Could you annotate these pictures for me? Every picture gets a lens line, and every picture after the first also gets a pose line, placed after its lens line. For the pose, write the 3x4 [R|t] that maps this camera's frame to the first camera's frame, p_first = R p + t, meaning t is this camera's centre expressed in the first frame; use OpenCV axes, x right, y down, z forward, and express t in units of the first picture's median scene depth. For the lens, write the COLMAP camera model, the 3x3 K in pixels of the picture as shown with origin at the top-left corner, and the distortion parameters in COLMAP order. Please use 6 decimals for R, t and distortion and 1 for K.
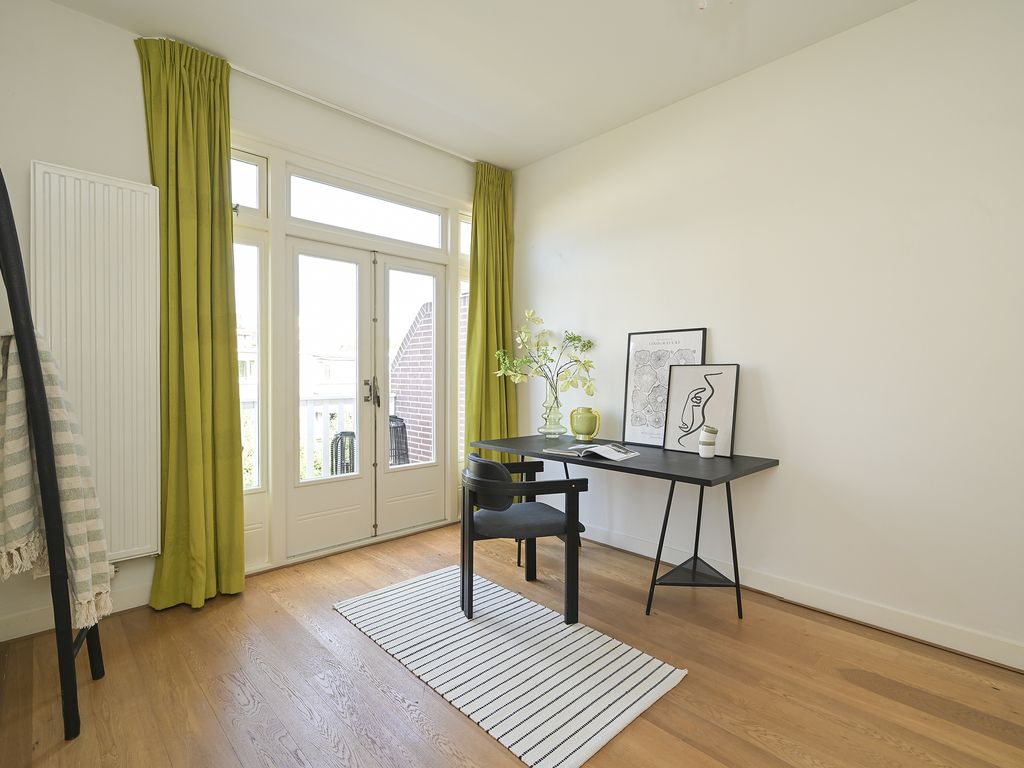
lens RADIAL K [[488.6, 0, 512.8], [0, 488.6, 383.9], [0, 0, 1]] dist [0.000236, 0.000002]
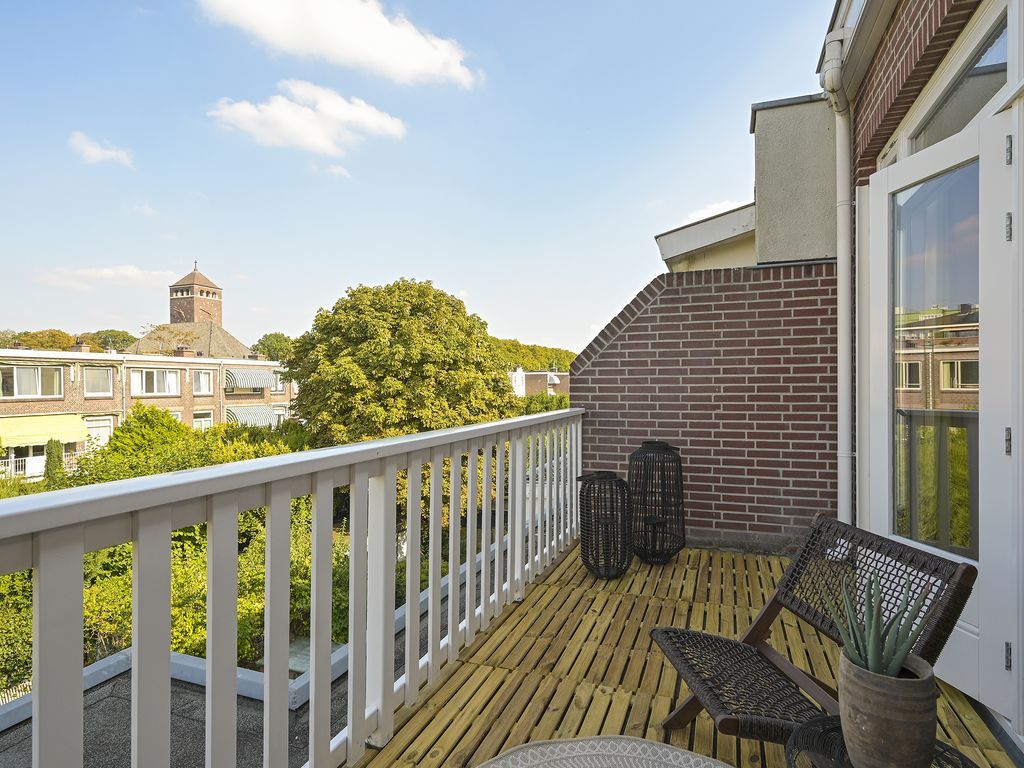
lens RADIAL K [[550.2, 0, 513.3], [0, 550.2, 388.6], [0, 0, 1]] dist [-0.002507, -0.002002]
pose [[0.899887, -0.011285, 0.435978, -0.682004], [0.015016, 0.999874, -0.005114, -0.004675], [-0.435865, 0.011149, 0.899943, 0.392723]]
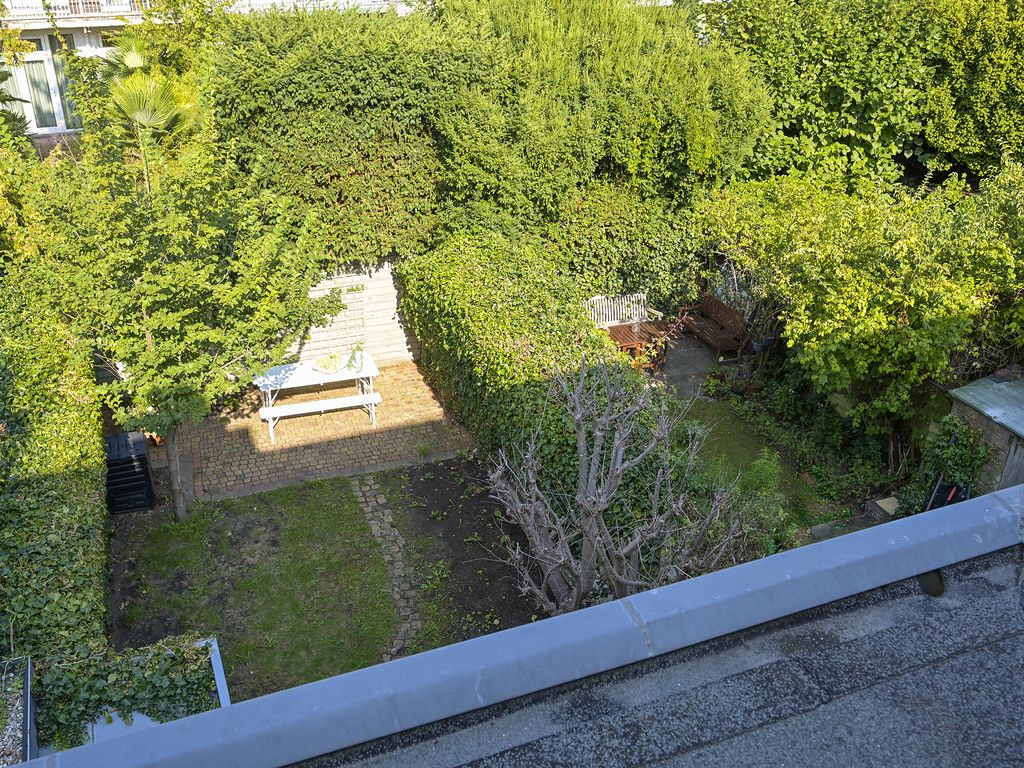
lens RADIAL K [[985.5, 0, 513.9], [0, 985.5, 380.8], [0, 0, 1]] dist [-0.001513, 0.000000]
pose [[0.923149, 0.191257, -0.333492, -0.812653], [-0.014983, 0.884709, 0.465903, -0.005379], [0.384151, -0.425101, 0.819584, 0.558968]]
